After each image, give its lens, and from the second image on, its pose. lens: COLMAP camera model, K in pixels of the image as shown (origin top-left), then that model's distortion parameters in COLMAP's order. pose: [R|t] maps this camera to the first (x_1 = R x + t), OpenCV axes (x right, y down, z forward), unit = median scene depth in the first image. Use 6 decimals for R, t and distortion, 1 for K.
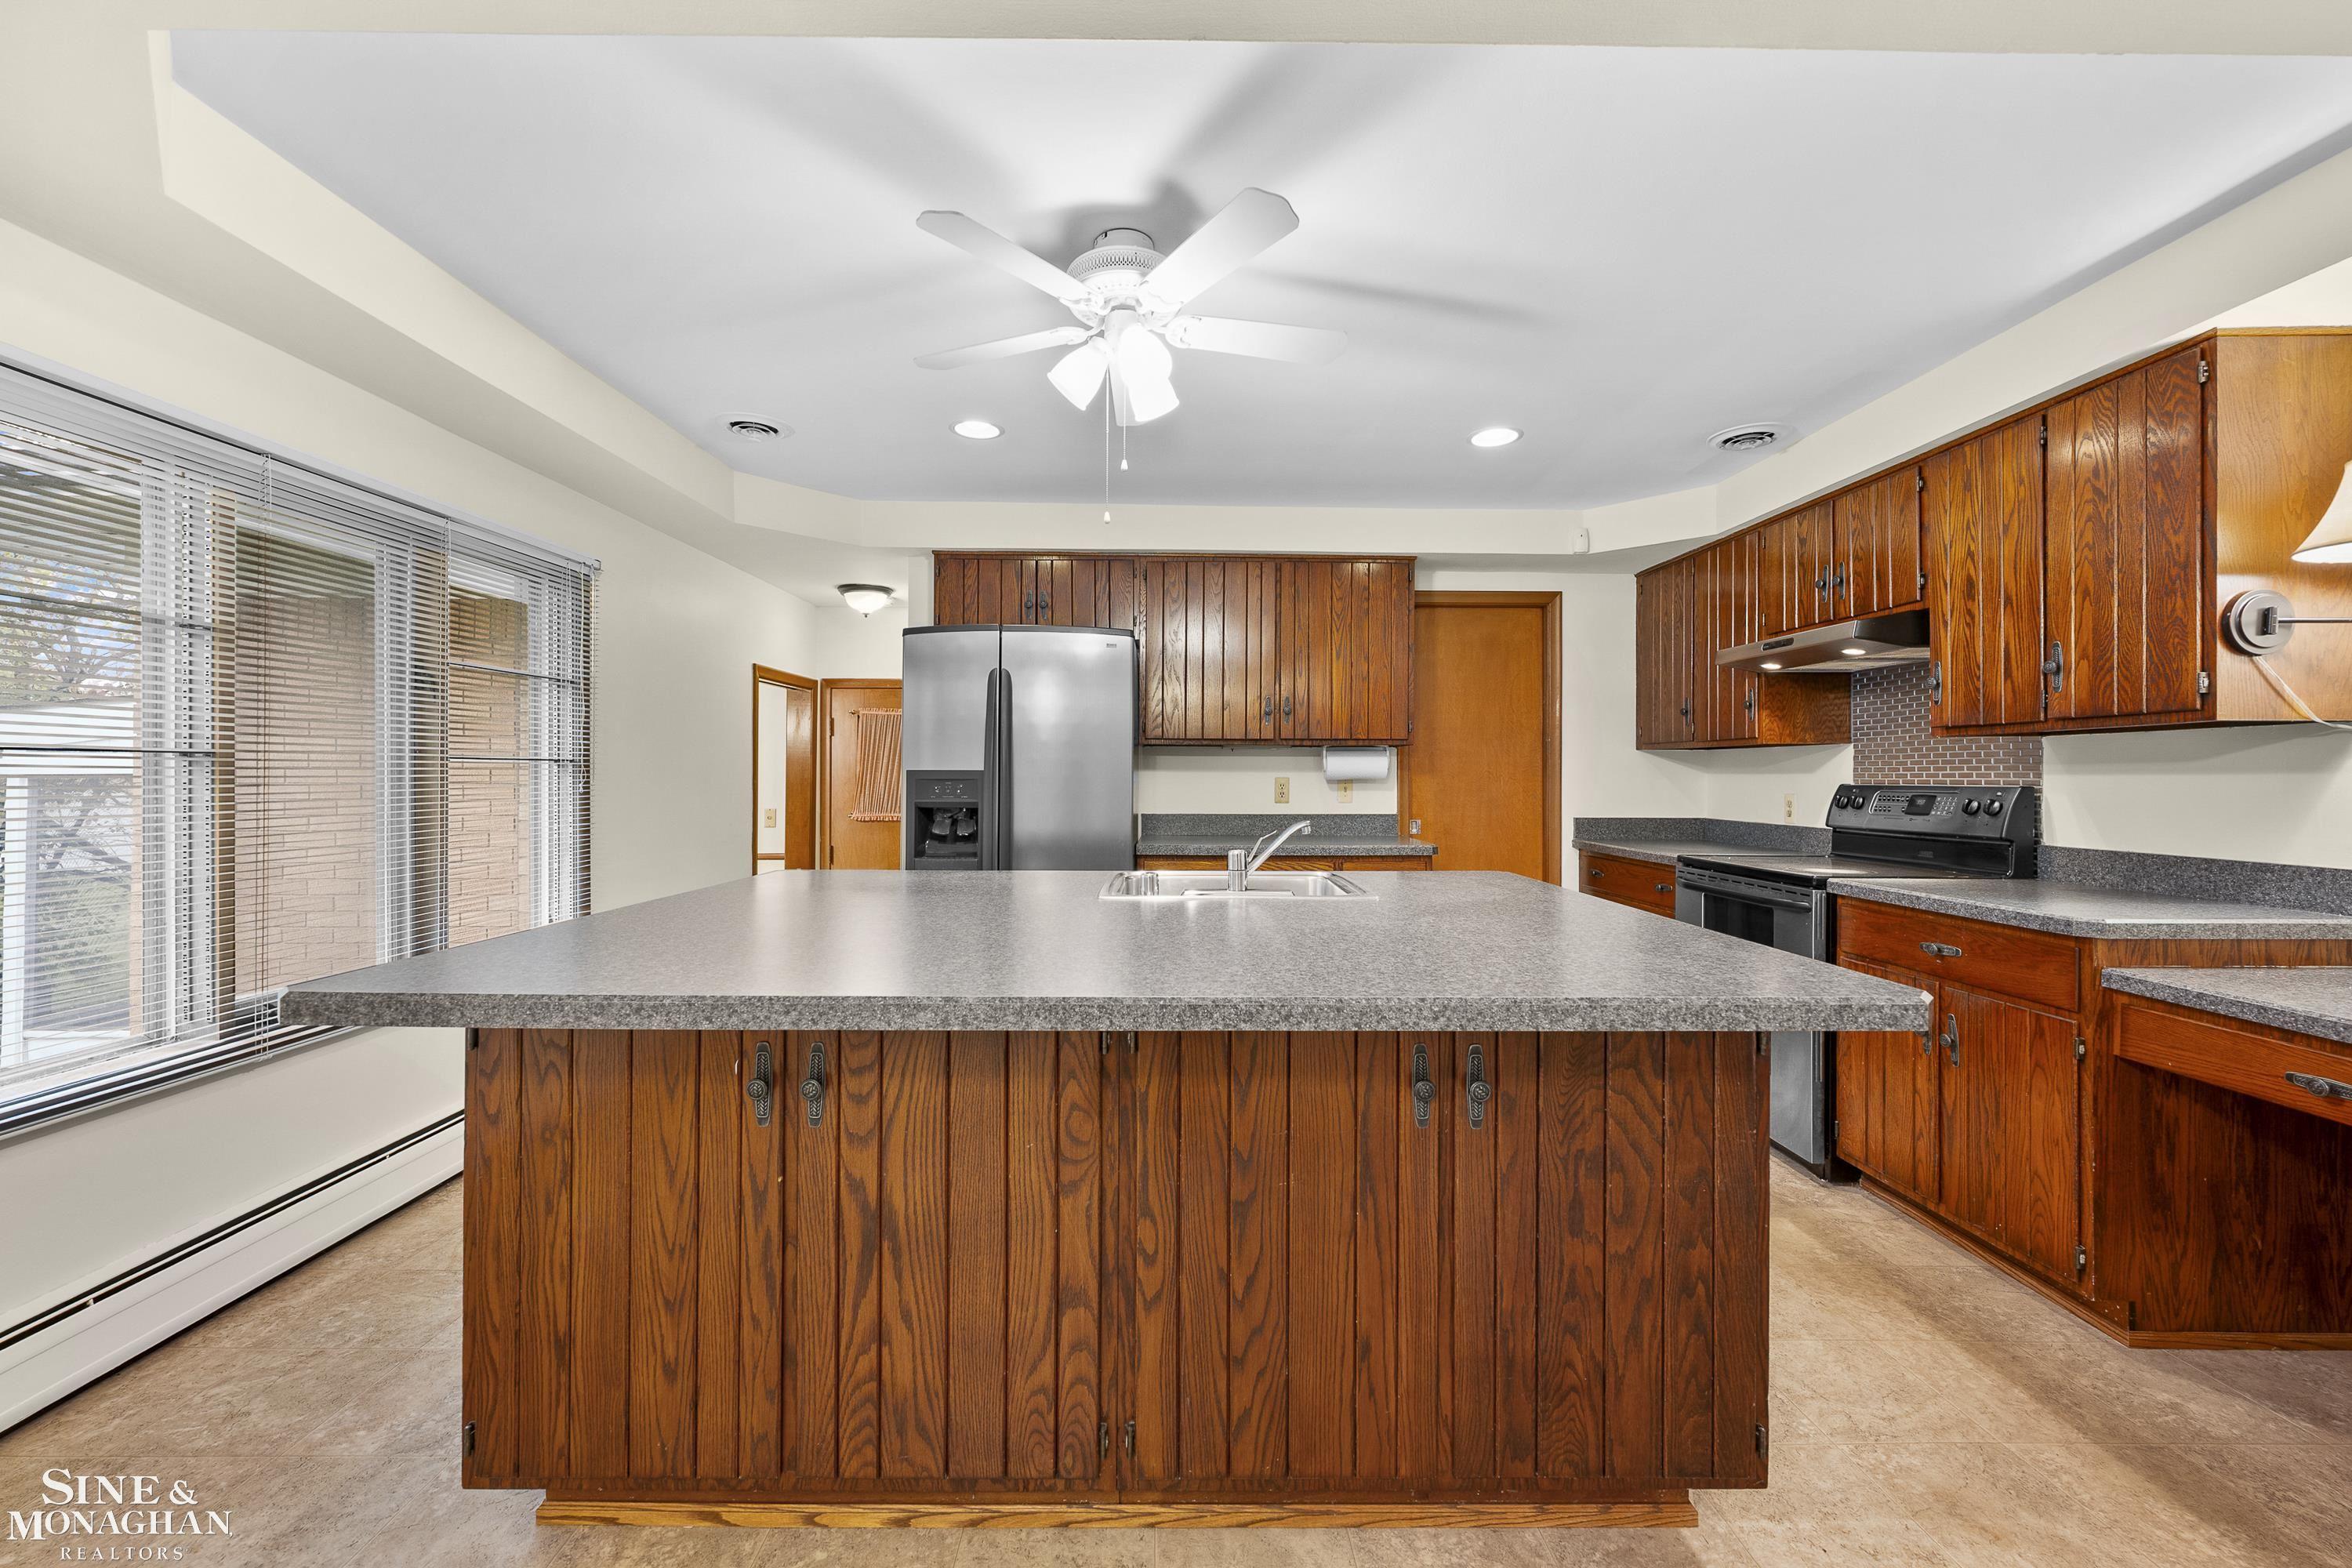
lens RADIAL K [[936.6, 0, 1179.3], [0, 936.6, 773.9], [0, 0, 1]] dist [-0.001812, 0.000464]
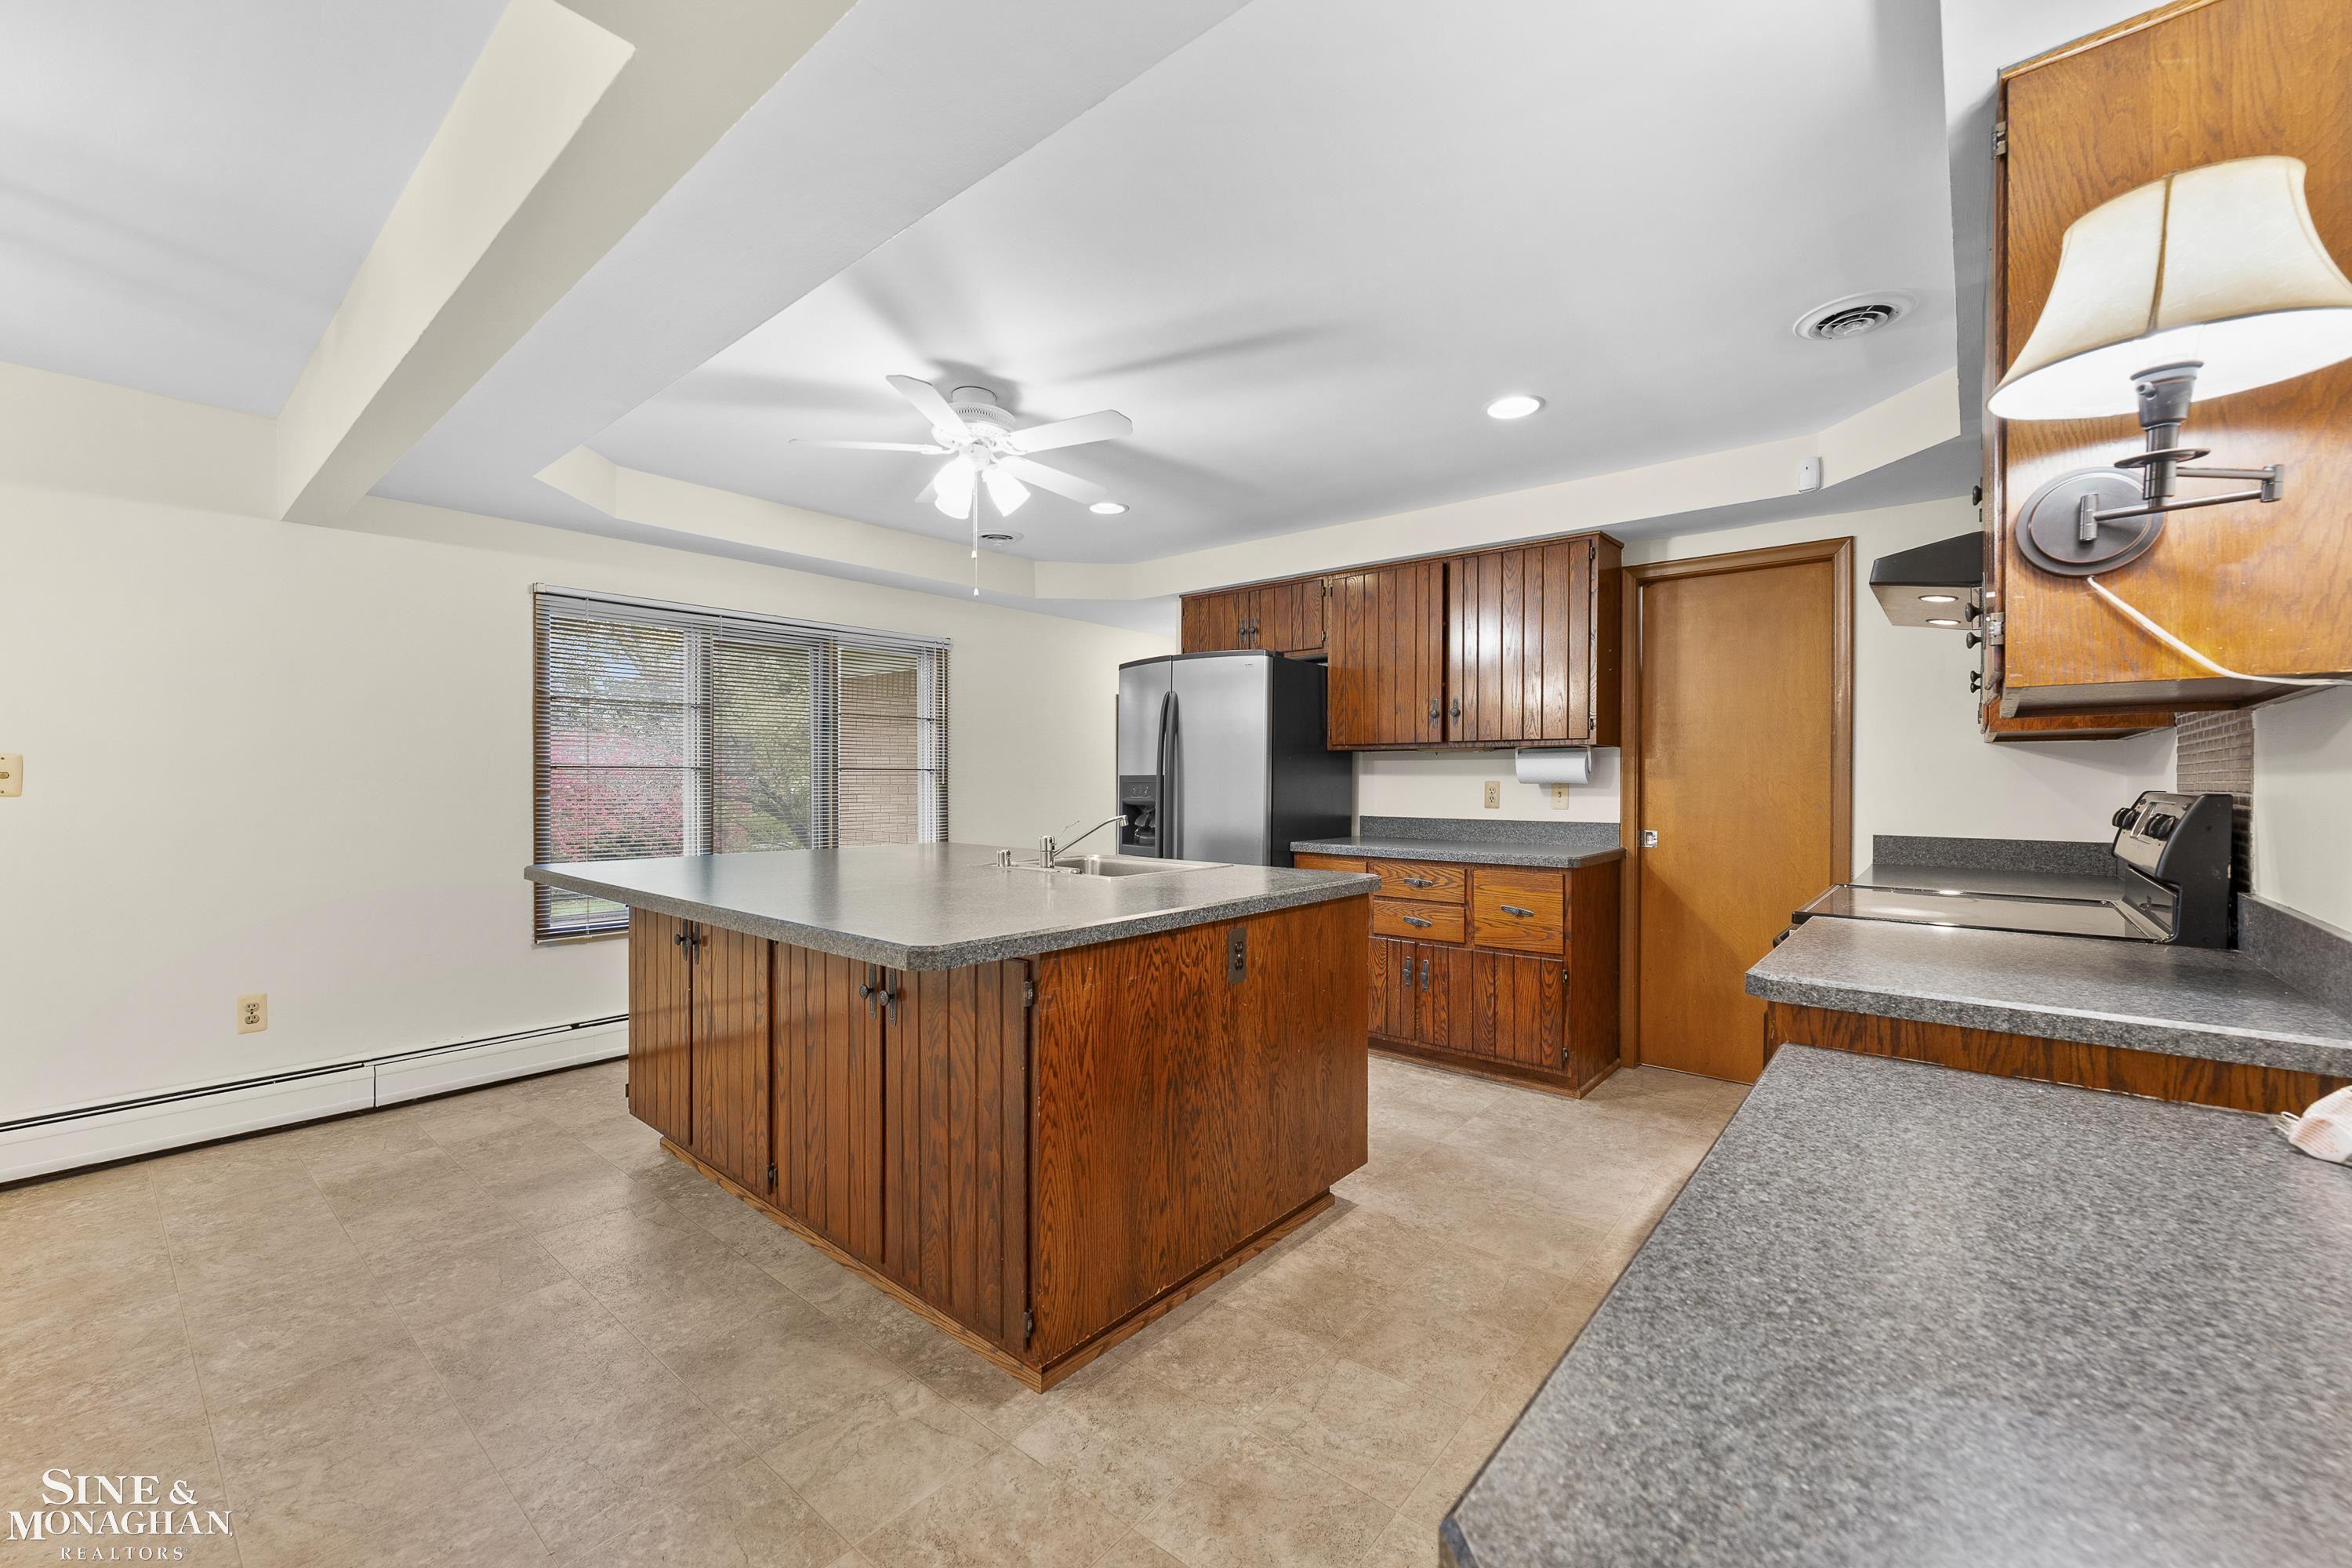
lens RADIAL K [[936.6, 0, 1169.4], [0, 936.6, 782.9], [0, 0, 1]] dist [-0.001812, 0.000464]
pose [[0.753214, 0.001619, -0.657774, 0.931941], [0.001013, 0.999993, 0.003622, 0.003159], [0.657775, -0.003394, 0.753207, 0.122969]]
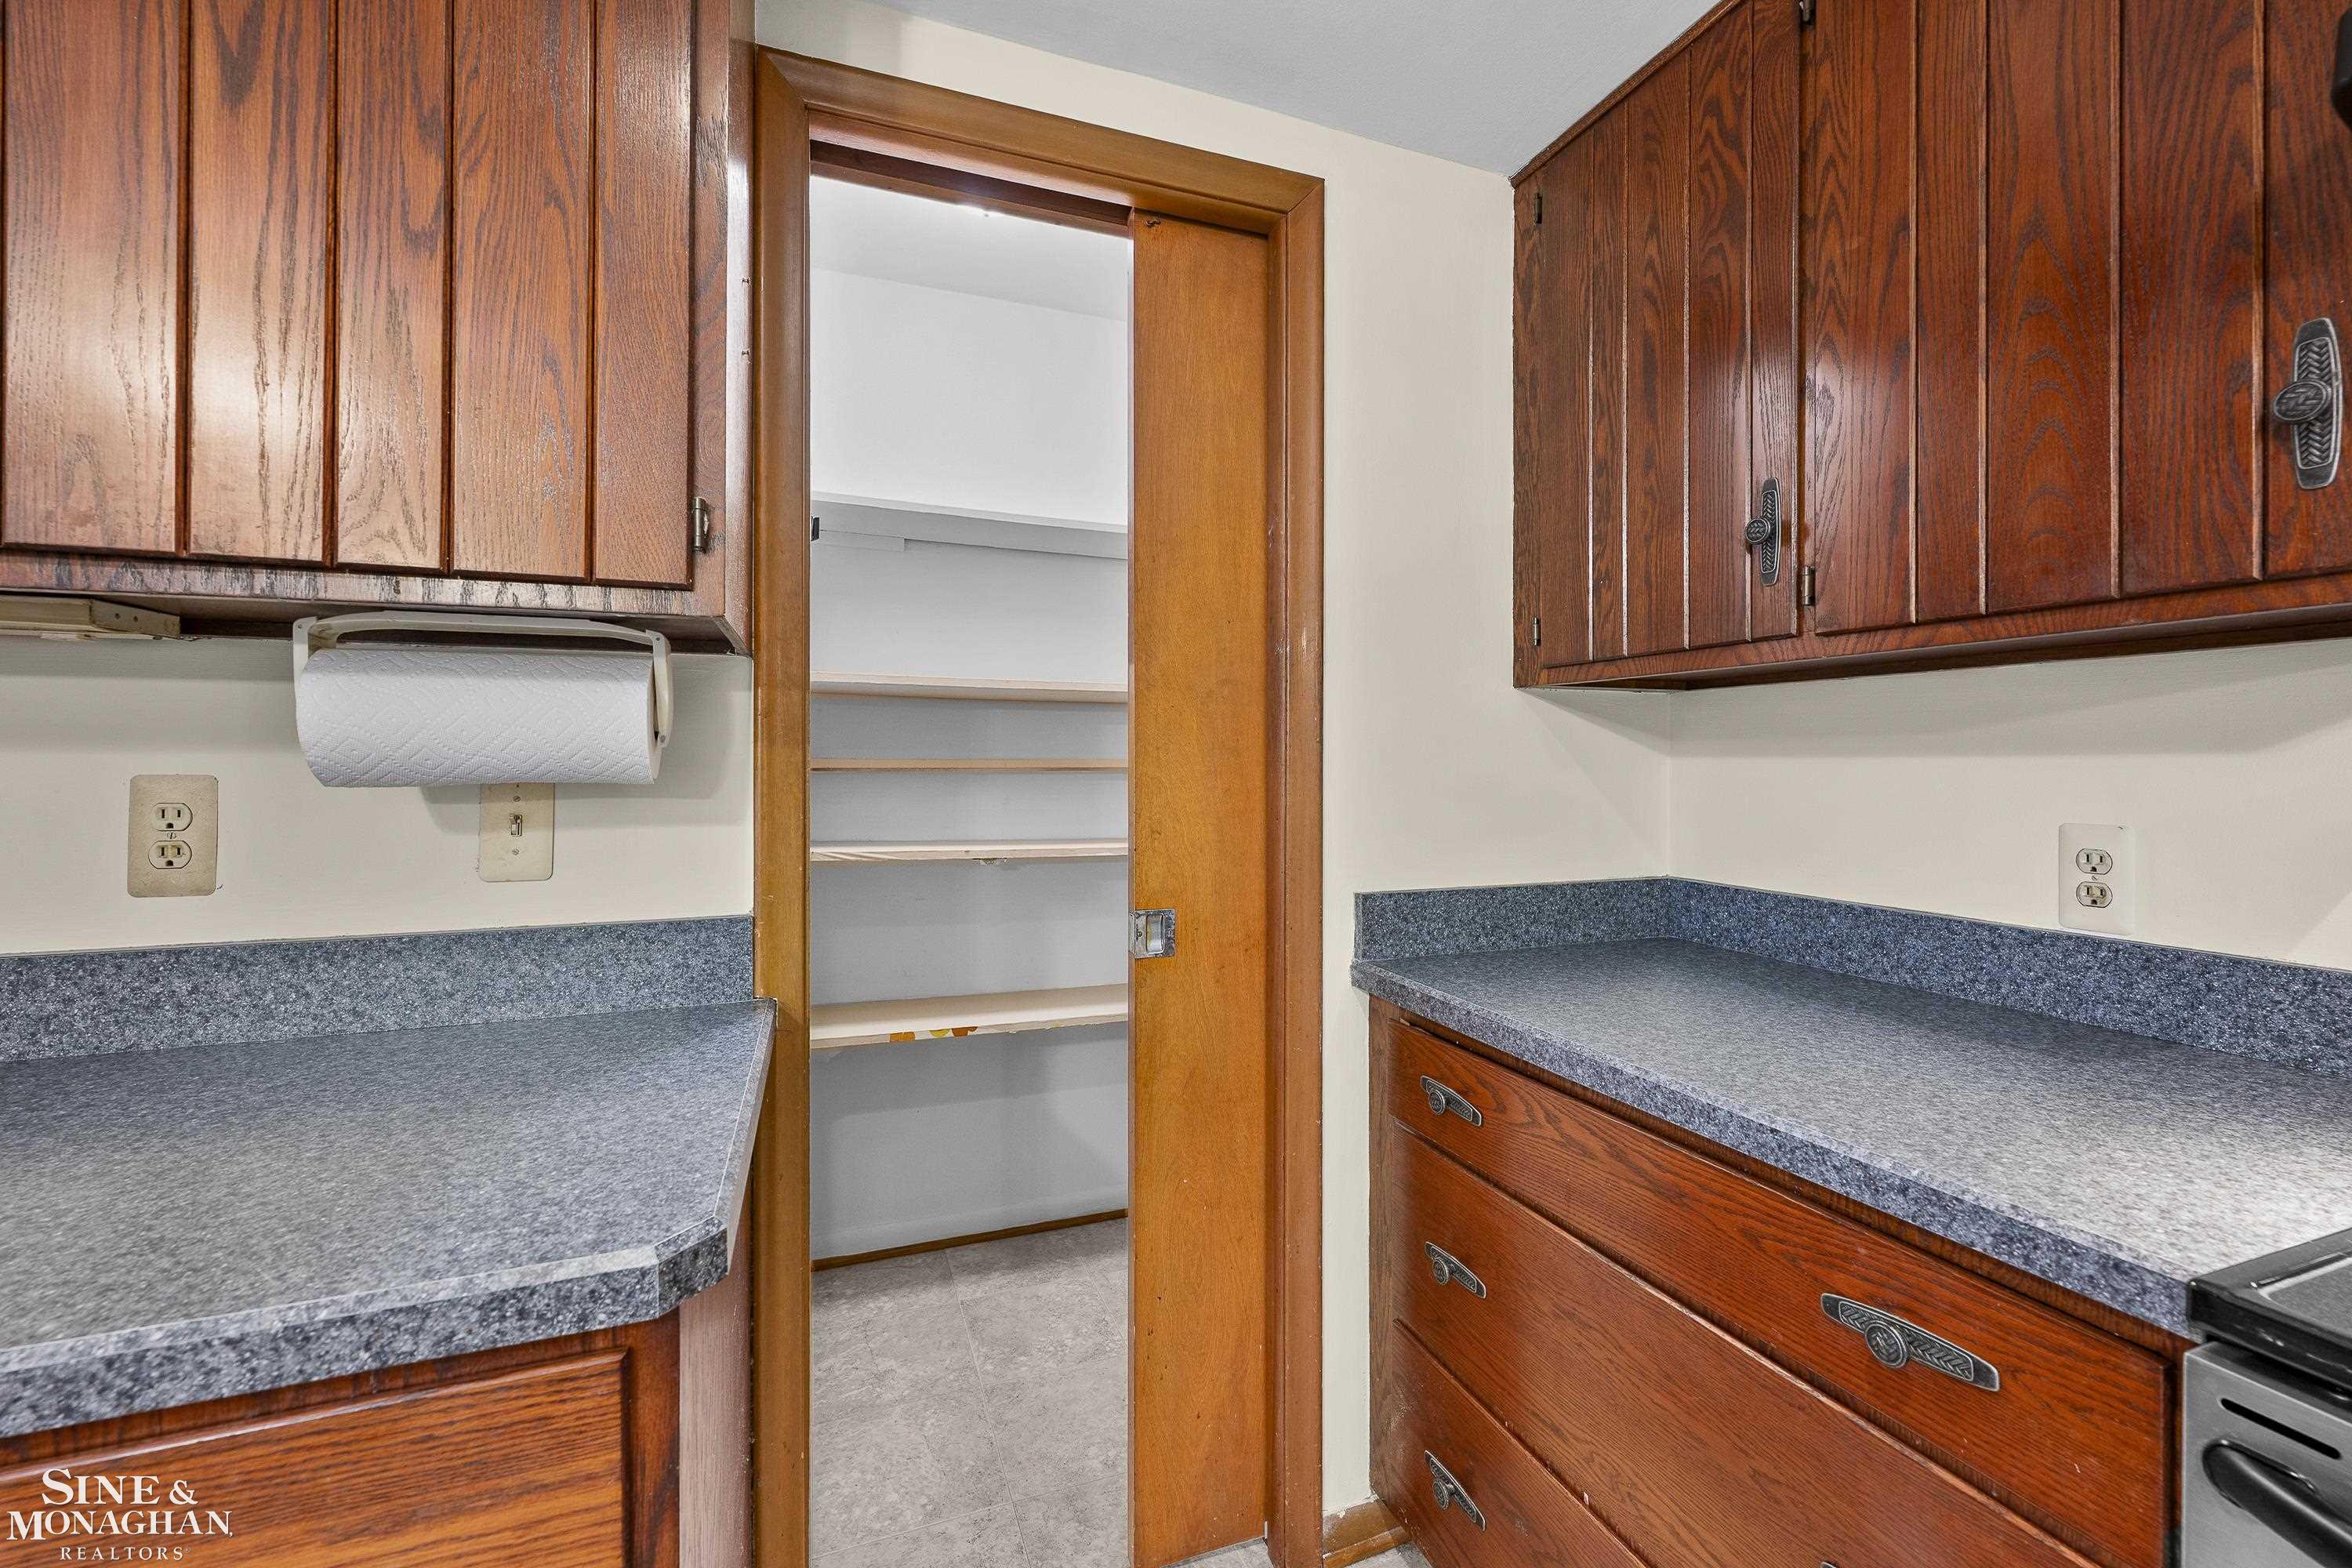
lens RADIAL K [[936.6, 0, 1168.9], [0, 936.6, 765.6], [0, 0, 1]] dist [-0.001812, 0.000464]
pose [[0.936052, -0.002767, 0.351851, 0.471818], [-0.001046, 0.999943, 0.010645, -0.000935], [-0.351860, -0.010332, 0.935995, 1.373991]]
